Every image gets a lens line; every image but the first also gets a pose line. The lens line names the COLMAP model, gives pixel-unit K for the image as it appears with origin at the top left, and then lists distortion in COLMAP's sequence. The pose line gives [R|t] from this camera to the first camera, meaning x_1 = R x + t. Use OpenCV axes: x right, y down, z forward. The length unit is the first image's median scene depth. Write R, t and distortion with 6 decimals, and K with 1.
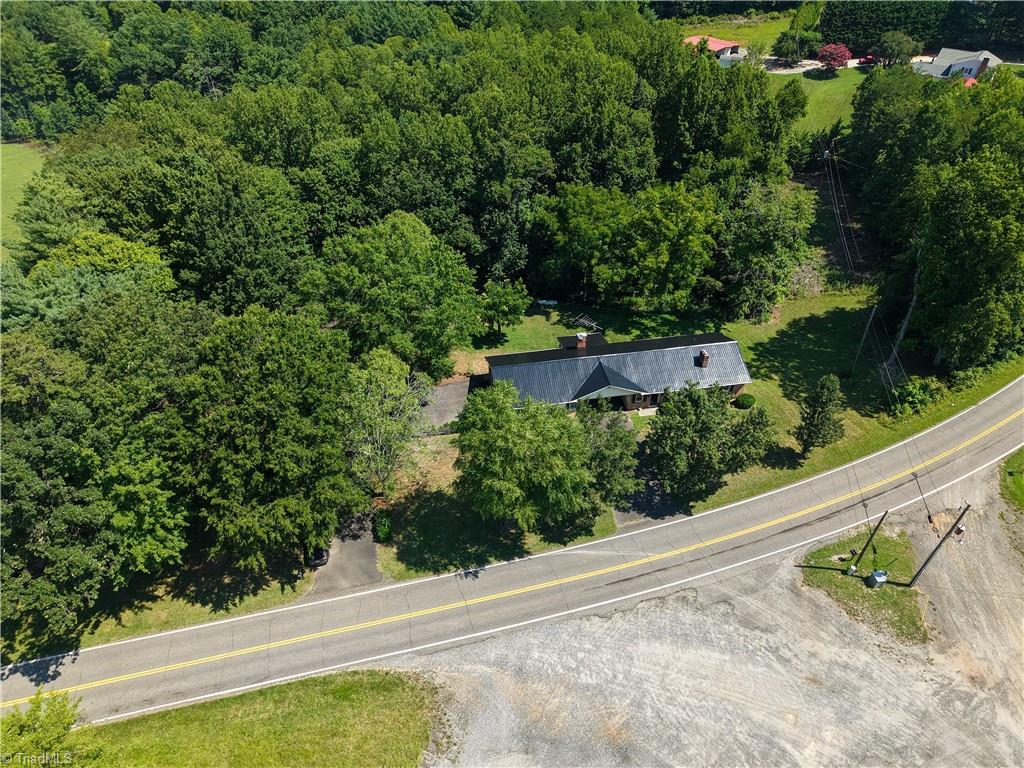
lens RADIAL K [[705.3, 0, 513.4], [0, 705.3, 379.8], [0, 0, 1]] dist [0.023317, -0.023544]
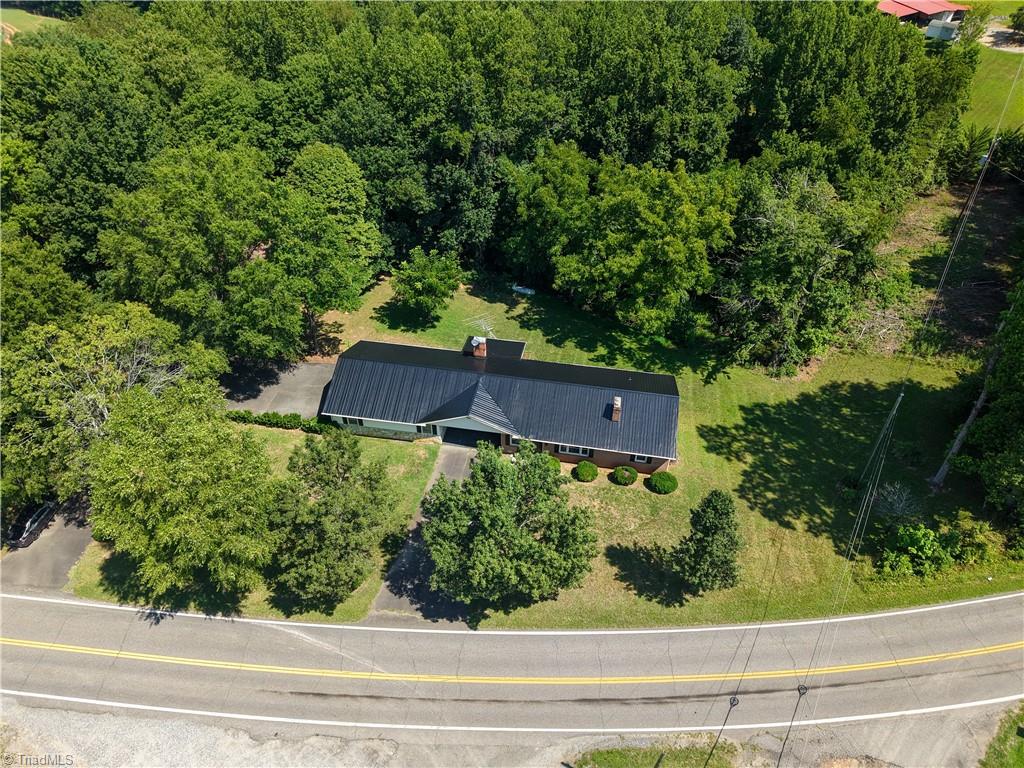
lens RADIAL K [[705.3, 0, 513.4], [0, 705.3, 379.8], [0, 0, 1]] dist [0.023317, -0.023544]
pose [[0.937559, 0.228402, -0.262328, 0.310363], [-0.215042, 0.973407, 0.078962, -0.082290], [0.273387, -0.017619, 0.961743, 0.259023]]
